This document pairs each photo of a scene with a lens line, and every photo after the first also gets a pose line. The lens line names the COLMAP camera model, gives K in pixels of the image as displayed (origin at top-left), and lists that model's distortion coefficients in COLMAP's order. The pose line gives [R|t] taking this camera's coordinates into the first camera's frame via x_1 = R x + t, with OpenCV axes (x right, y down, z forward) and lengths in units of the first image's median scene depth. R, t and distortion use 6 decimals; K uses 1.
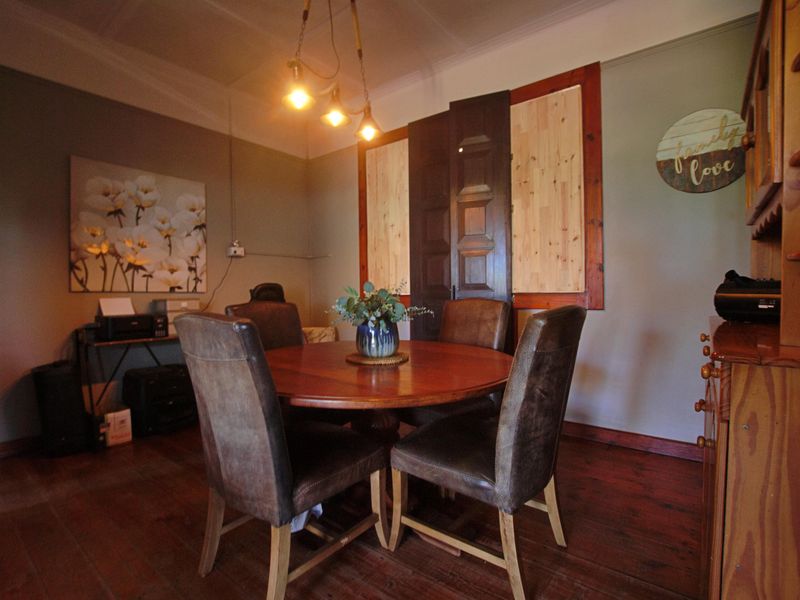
lens RADIAL K [[430.0, 0, 400.0], [0, 430.0, 300.0], [0, 0, 1]] dist [-0.000065, 0.000293]
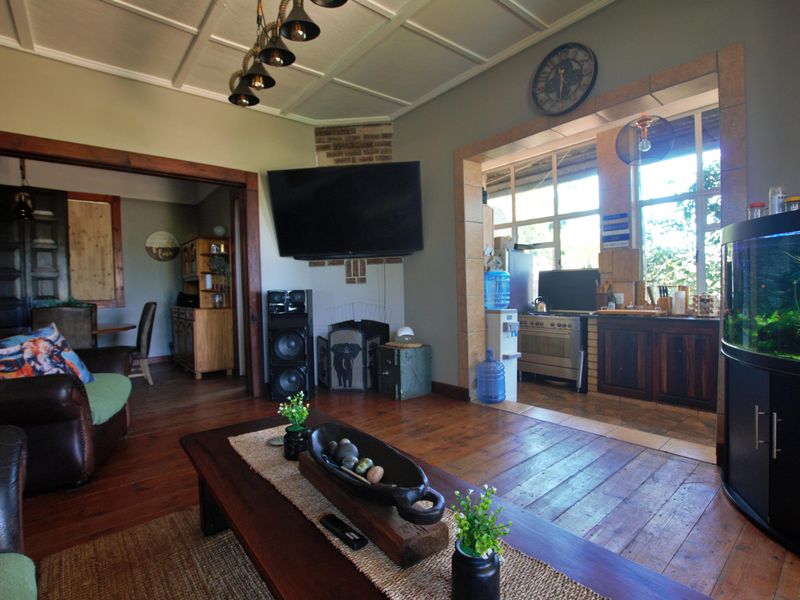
lens RADIAL K [[403.9, 0, 400.0], [0, 403.9, 300.0], [0, 0, 1]] dist [-0.001713, -0.000278]
pose [[0.159560, -0.024659, 0.986880, -1.278642], [0.014221, 0.999642, 0.022679, -0.039119], [-0.987086, 0.010416, 0.159854, -0.708832]]
